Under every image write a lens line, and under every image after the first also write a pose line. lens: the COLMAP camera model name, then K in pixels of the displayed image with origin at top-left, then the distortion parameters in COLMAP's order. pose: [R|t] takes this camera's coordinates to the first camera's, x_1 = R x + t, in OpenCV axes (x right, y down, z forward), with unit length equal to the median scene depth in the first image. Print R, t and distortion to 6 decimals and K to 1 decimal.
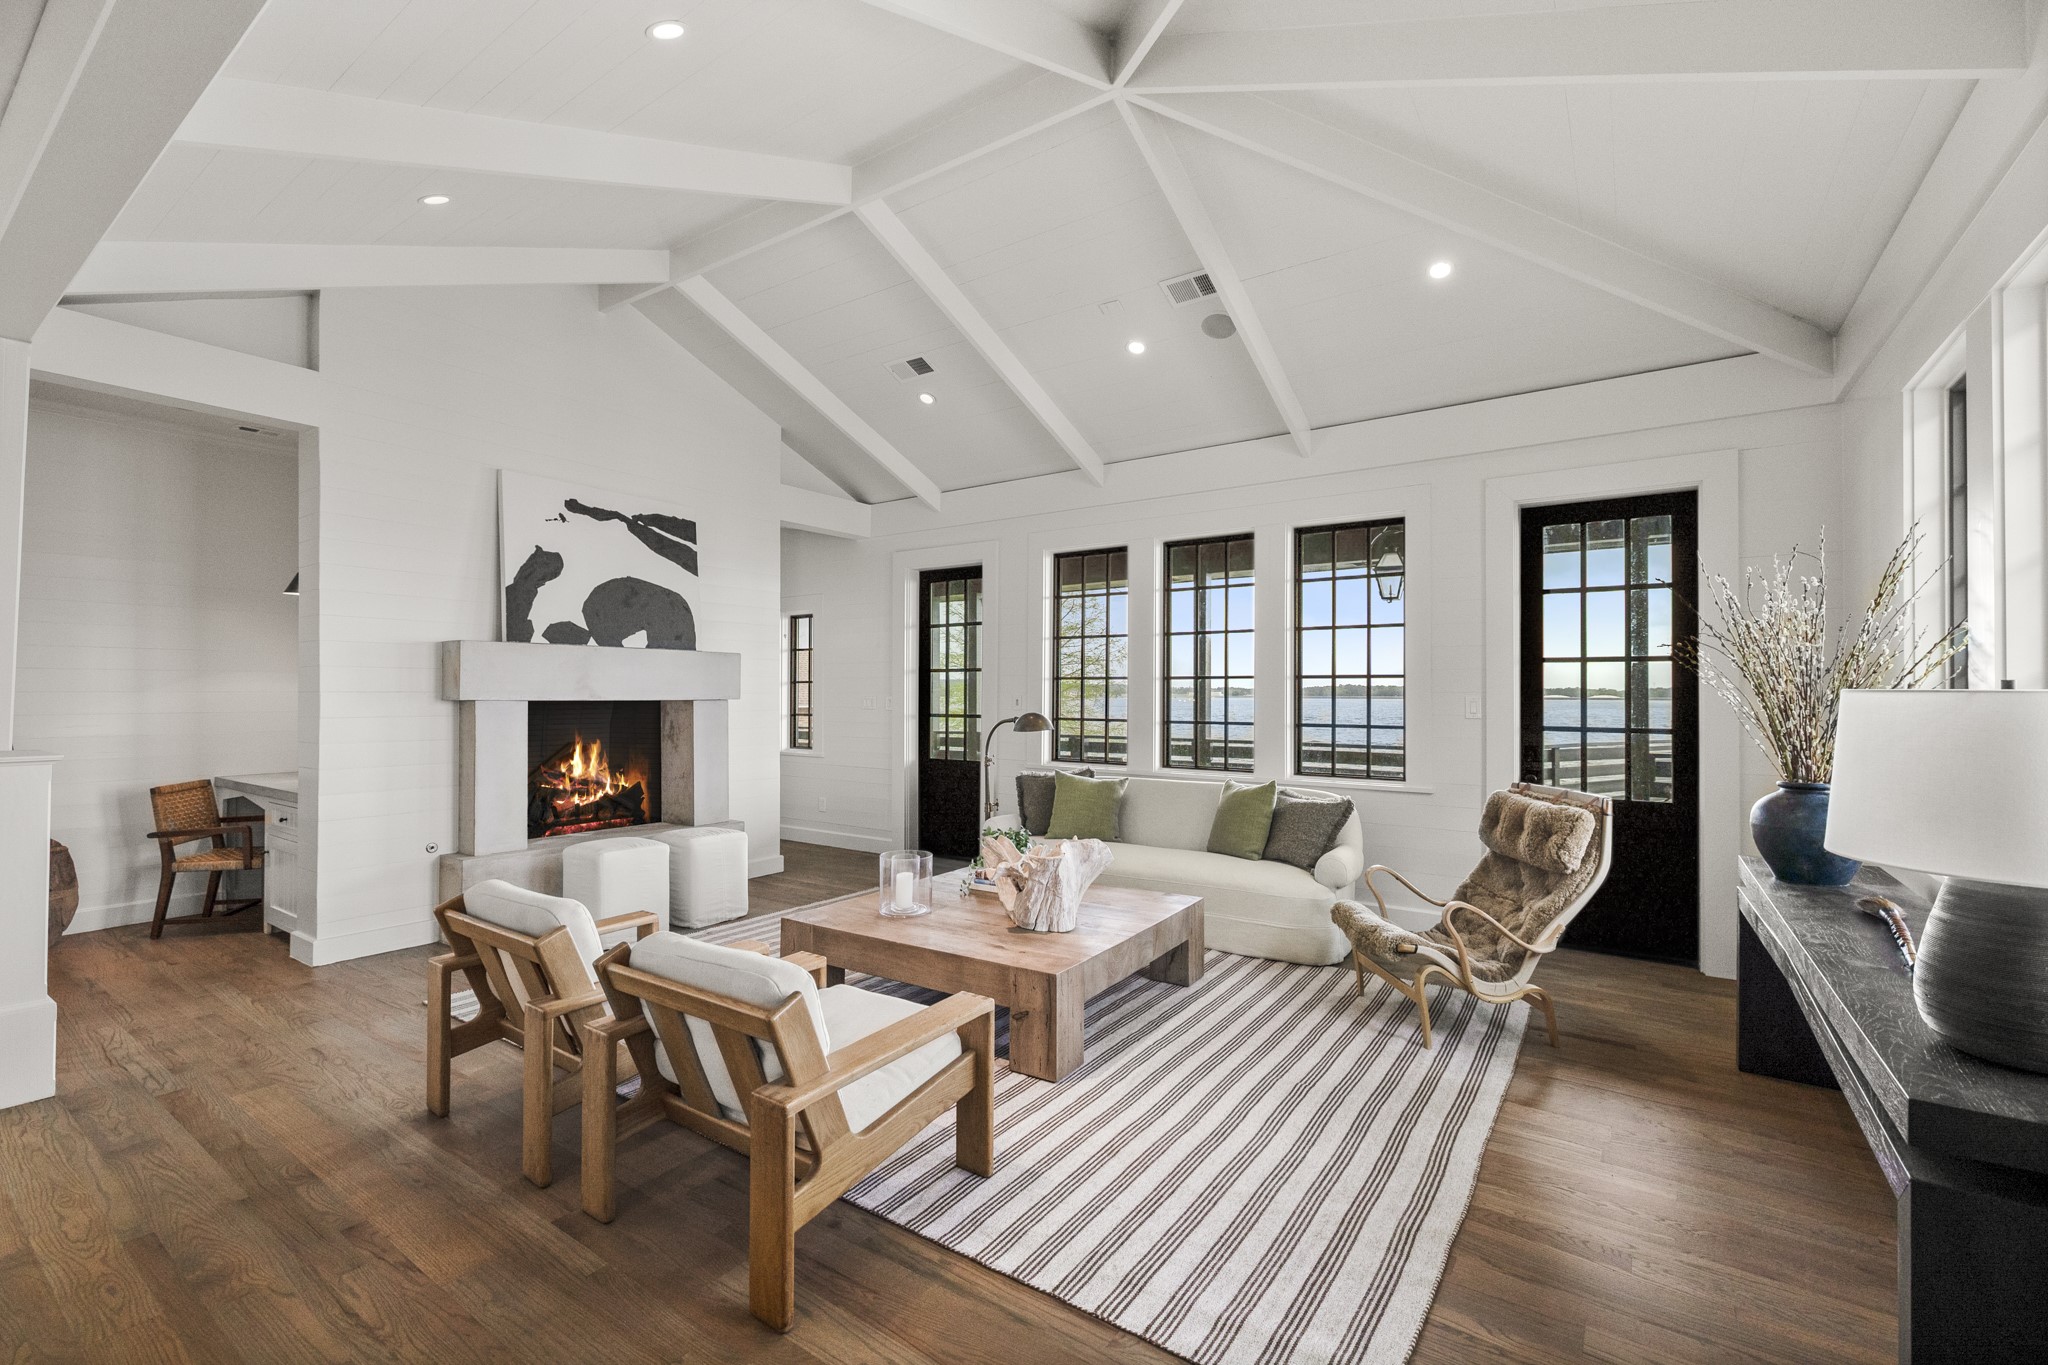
lens RADIAL K [[878.5, 0, 1041.1], [0, 878.5, 686.2], [0, 0, 1]] dist [-0.000147, 0.000410]
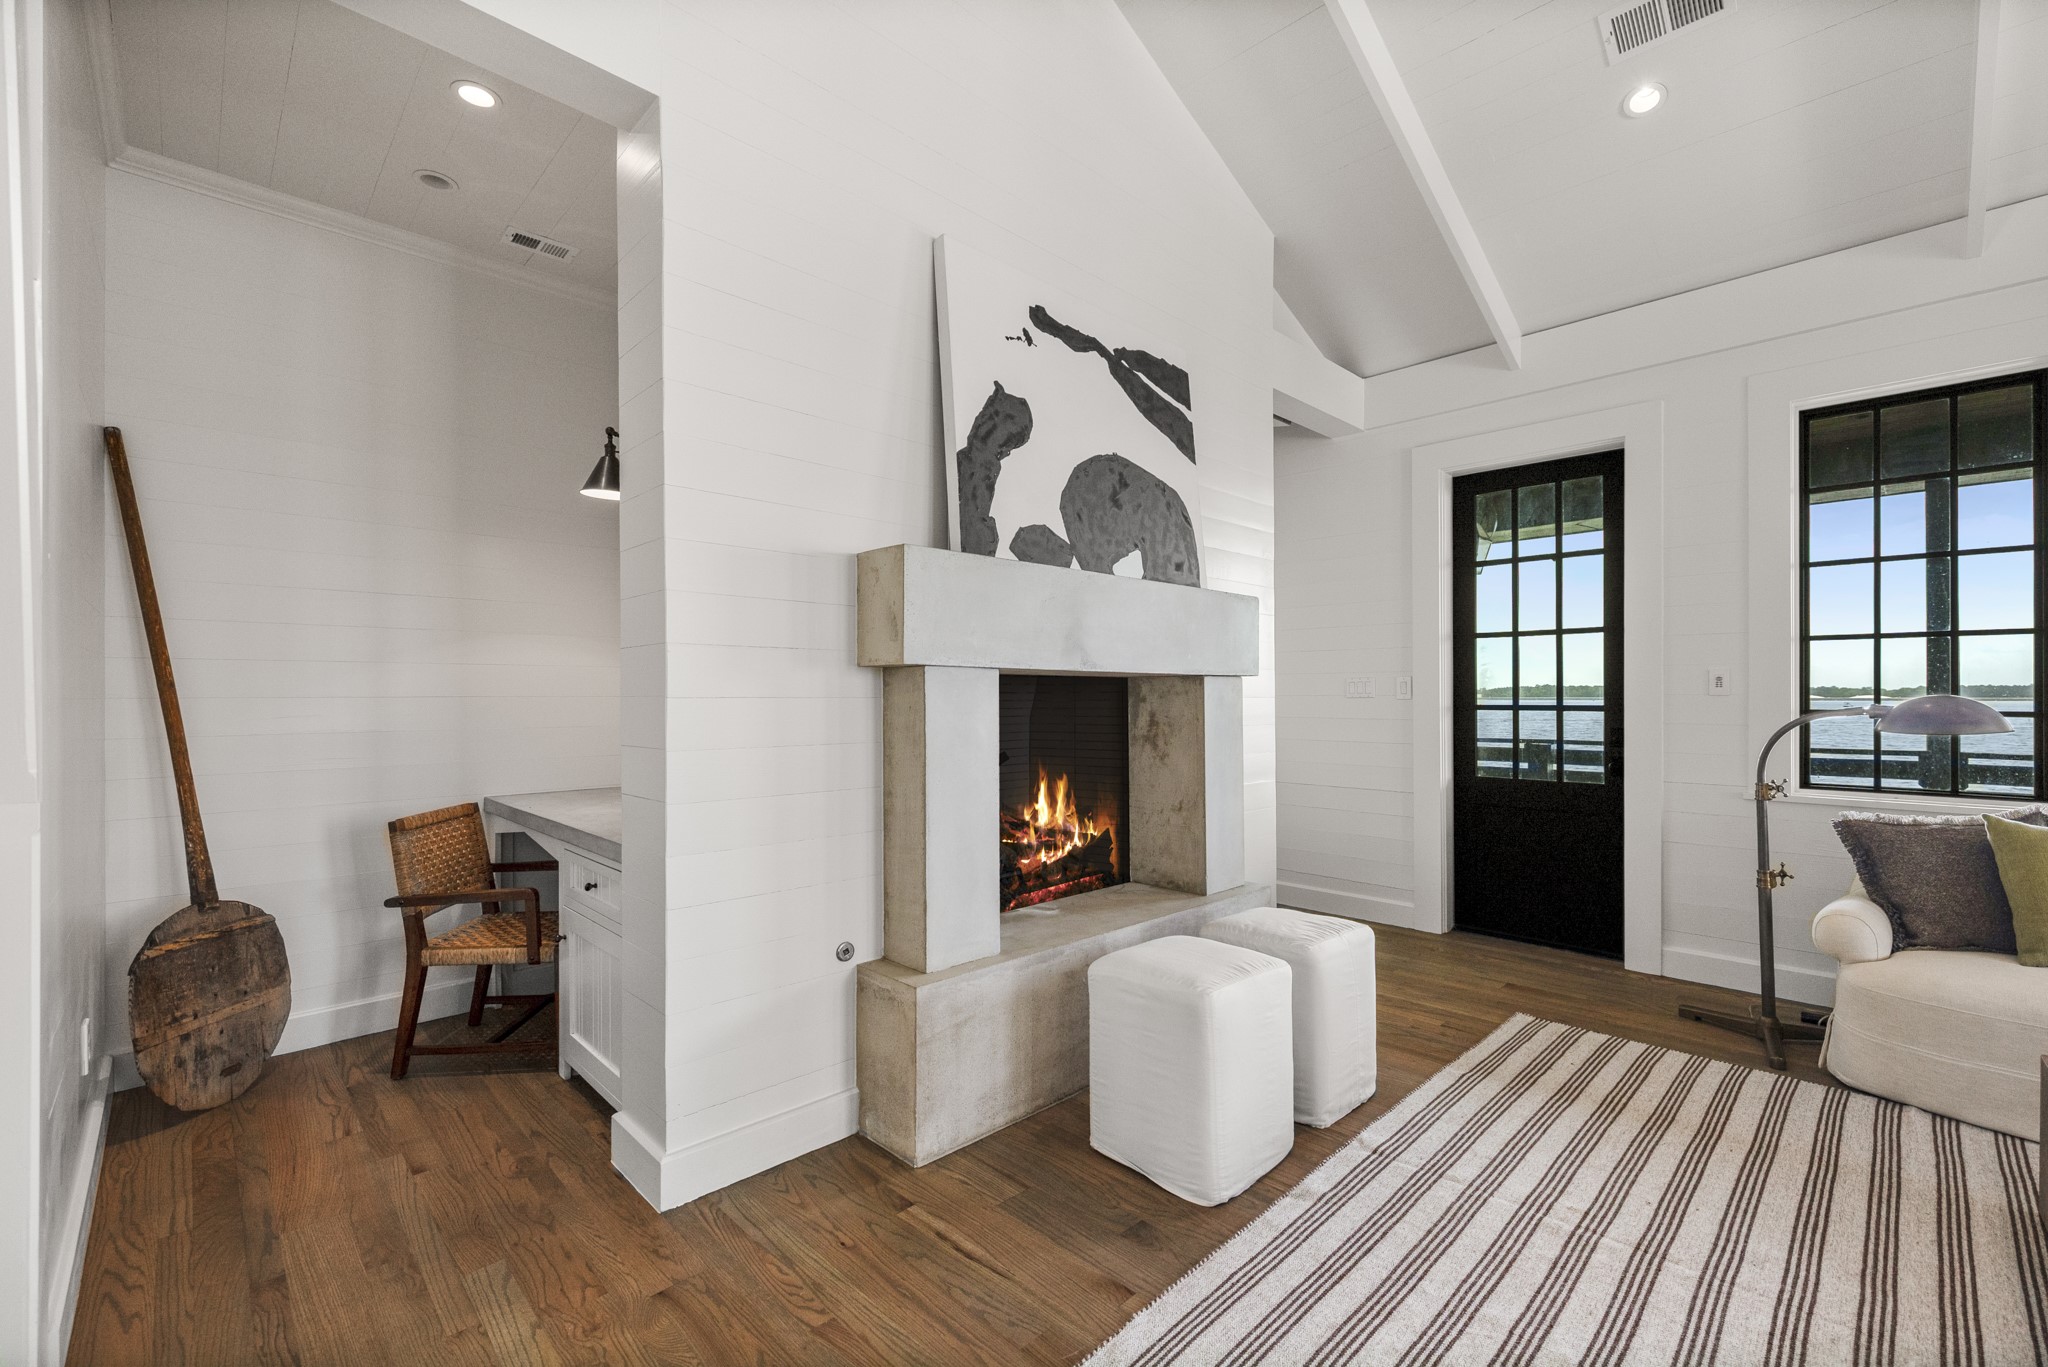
lens RADIAL K [[878.5, 0, 1041.1], [0, 878.5, 687.2], [0, 0, 1]] dist [-0.000147, 0.000410]
pose [[0.981986, -0.004838, -0.188892, -0.436158], [0.005438, 0.999982, 0.002660, 0.024757], [0.188876, -0.003639, 0.981994, 0.465337]]
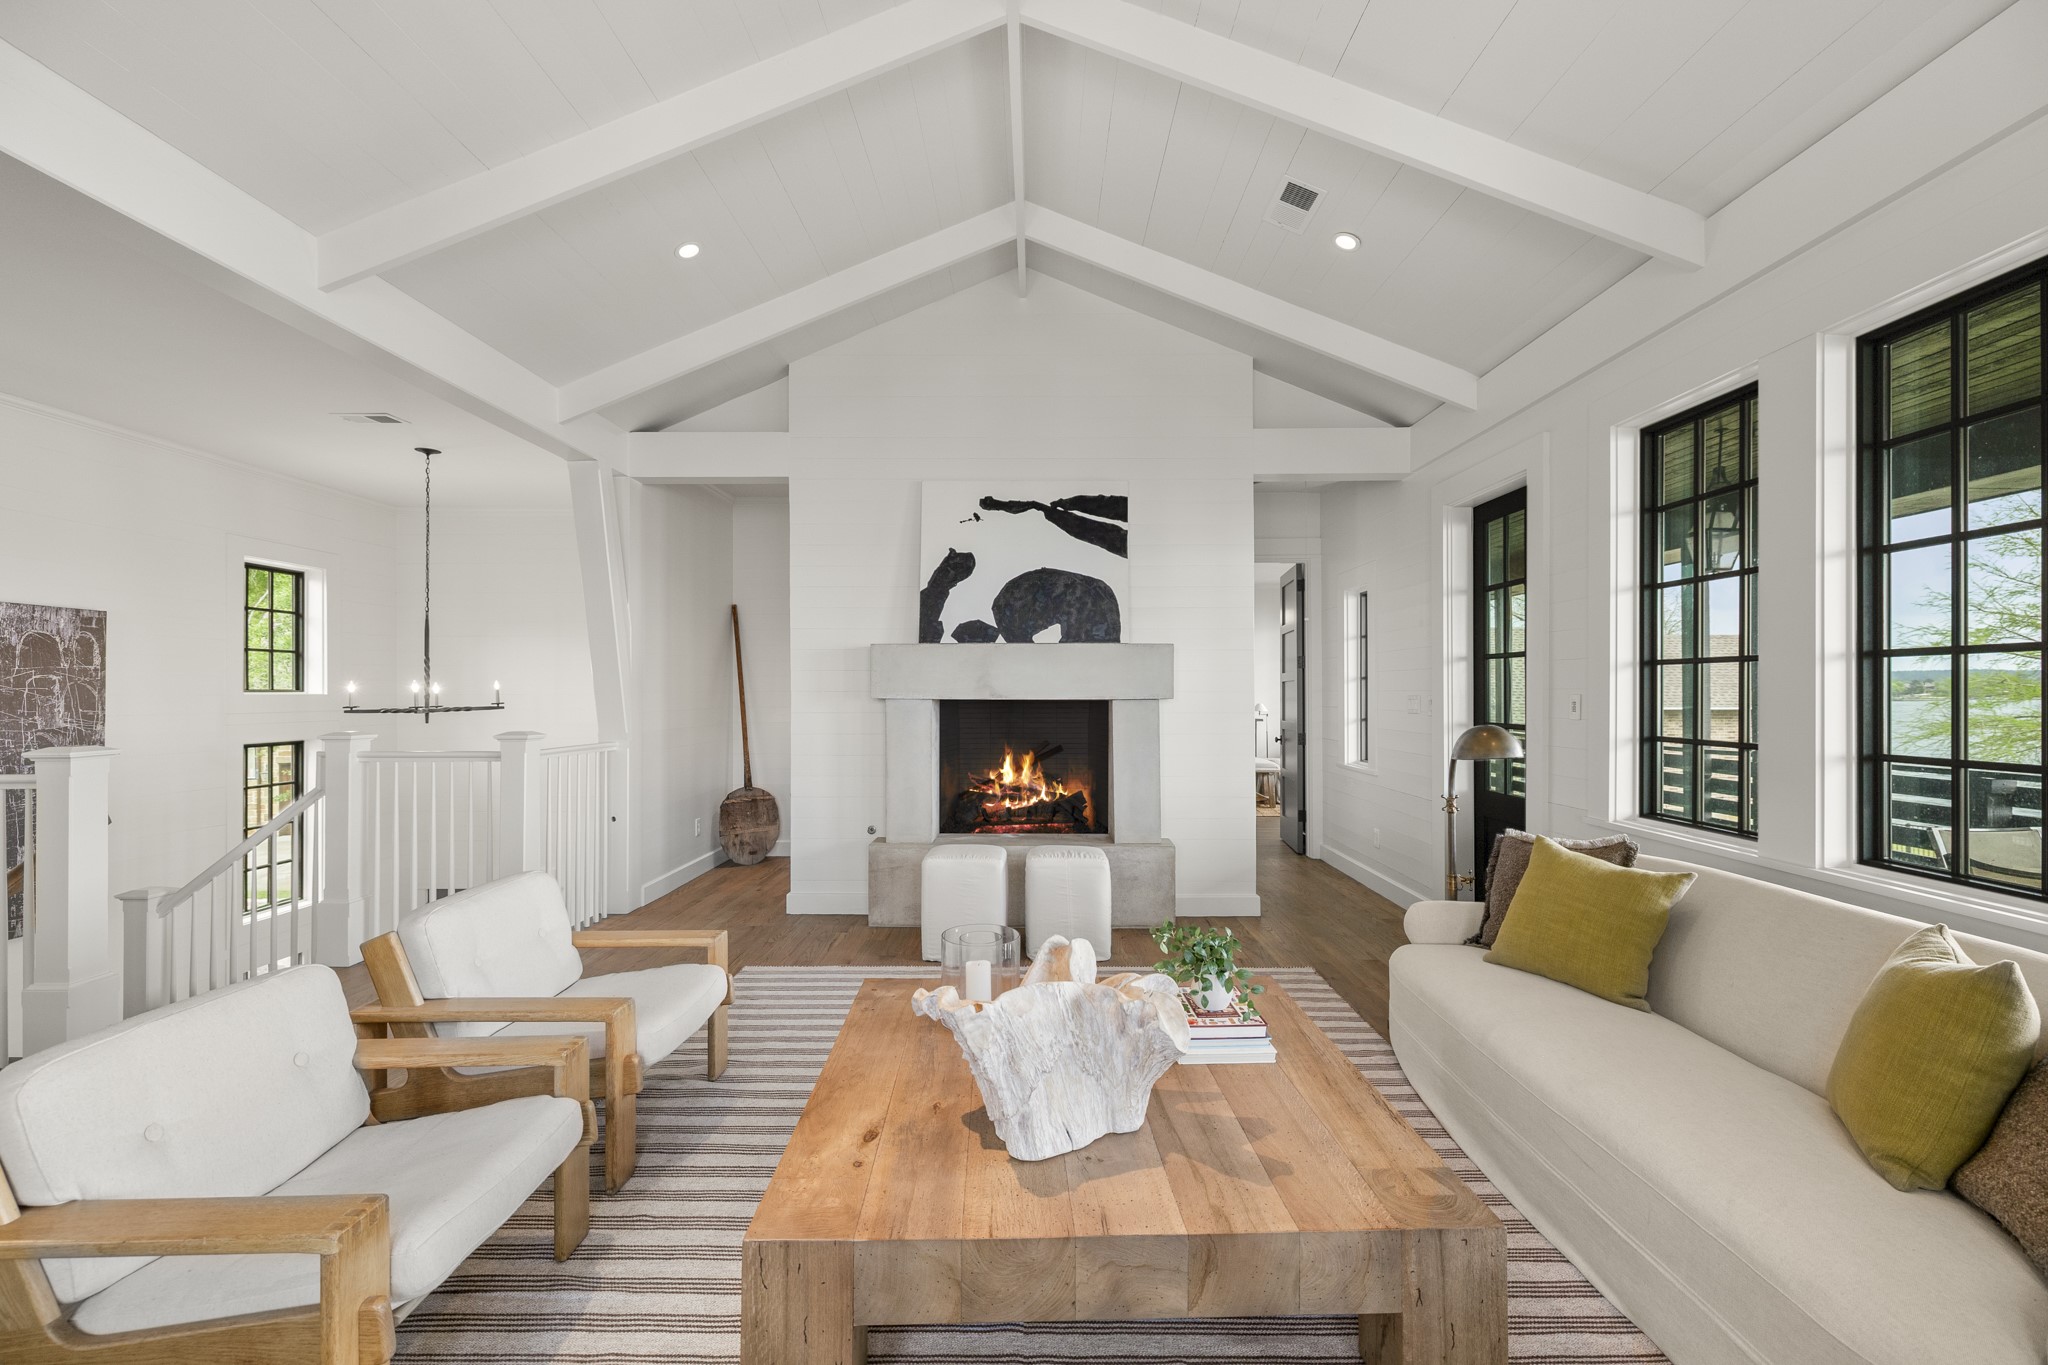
lens RADIAL K [[878.5, 0, 1041.1], [0, 878.5, 686.2], [0, 0, 1]] dist [-0.000147, 0.000410]
pose [[0.570437, -0.004487, -0.821329, 0.322678], [0.013082, 0.999908, 0.003623, -0.001098], [0.821237, -0.012811, 0.570443, 0.486748]]
